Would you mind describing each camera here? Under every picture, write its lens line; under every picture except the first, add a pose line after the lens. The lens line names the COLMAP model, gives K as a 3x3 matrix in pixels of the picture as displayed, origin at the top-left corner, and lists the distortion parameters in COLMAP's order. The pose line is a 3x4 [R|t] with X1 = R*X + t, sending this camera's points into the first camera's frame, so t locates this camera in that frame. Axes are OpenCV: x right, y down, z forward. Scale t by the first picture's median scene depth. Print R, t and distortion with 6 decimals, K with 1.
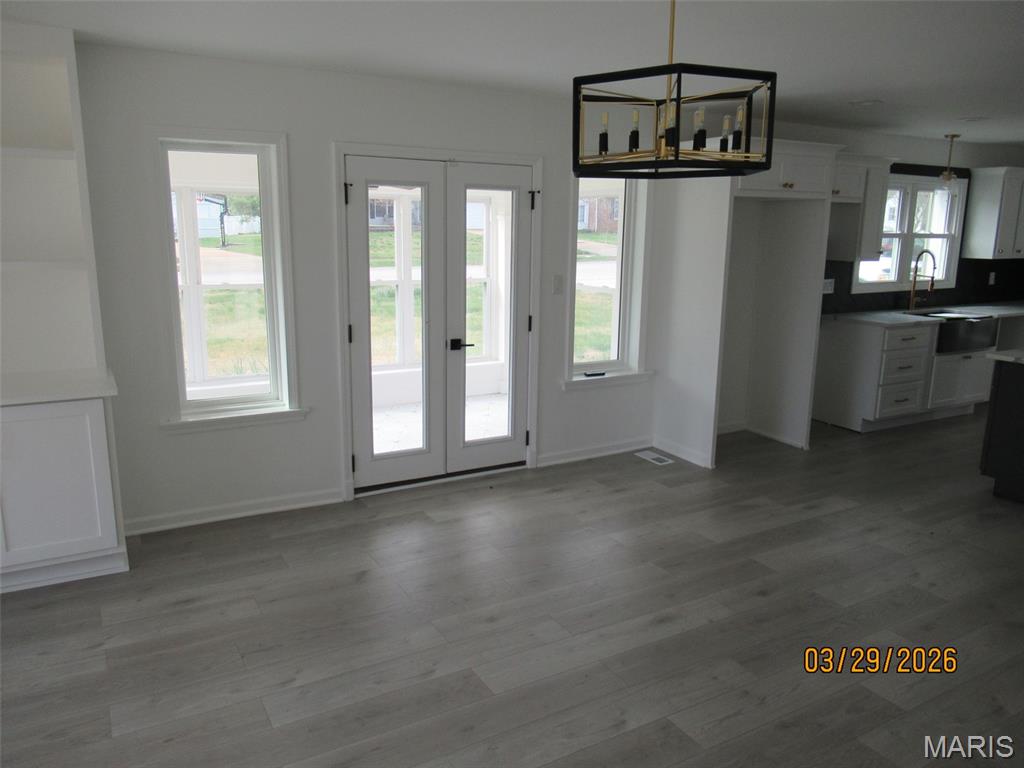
lens RADIAL K [[758.3, 0, 512.0], [0, 758.3, 384.0], [0, 0, 1]] dist [-0.023999, 0.001256]
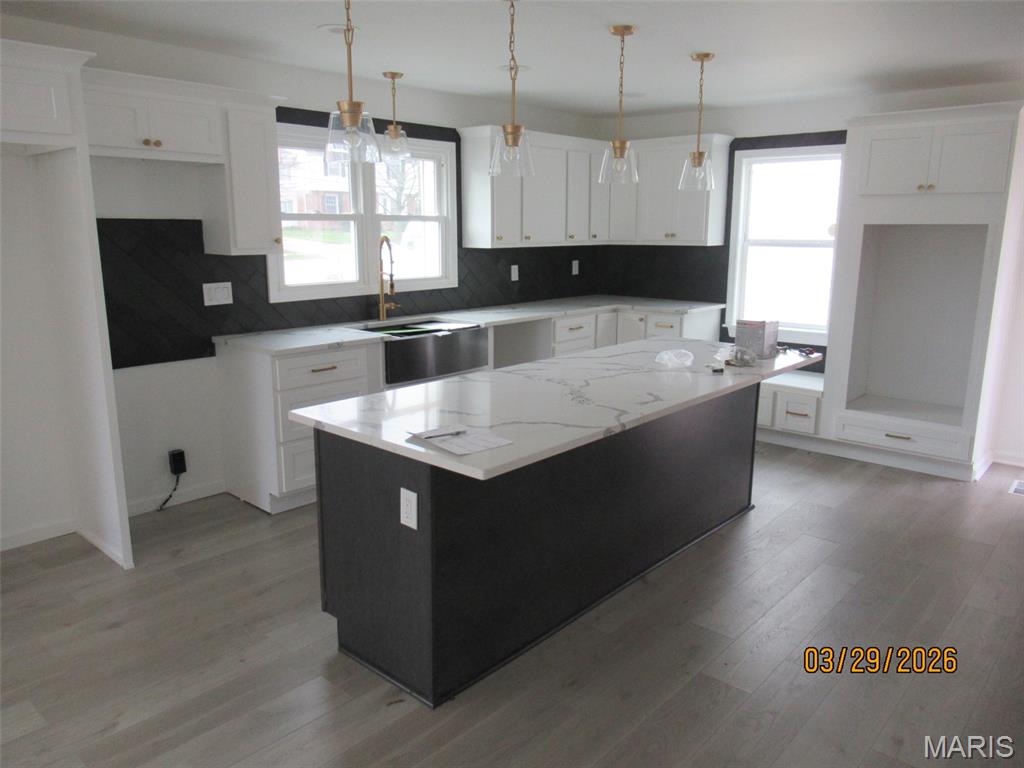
lens RADIAL K [[758.3, 0, 512.0], [0, 758.3, 384.0], [0, 0, 1]] dist [-0.023999, 0.001256]
pose [[0.947596, -0.072431, 0.311152, 0.432932], [0.071230, 0.997344, 0.015236, -0.041505], [-0.311429, 0.007725, 0.950238, 0.279866]]
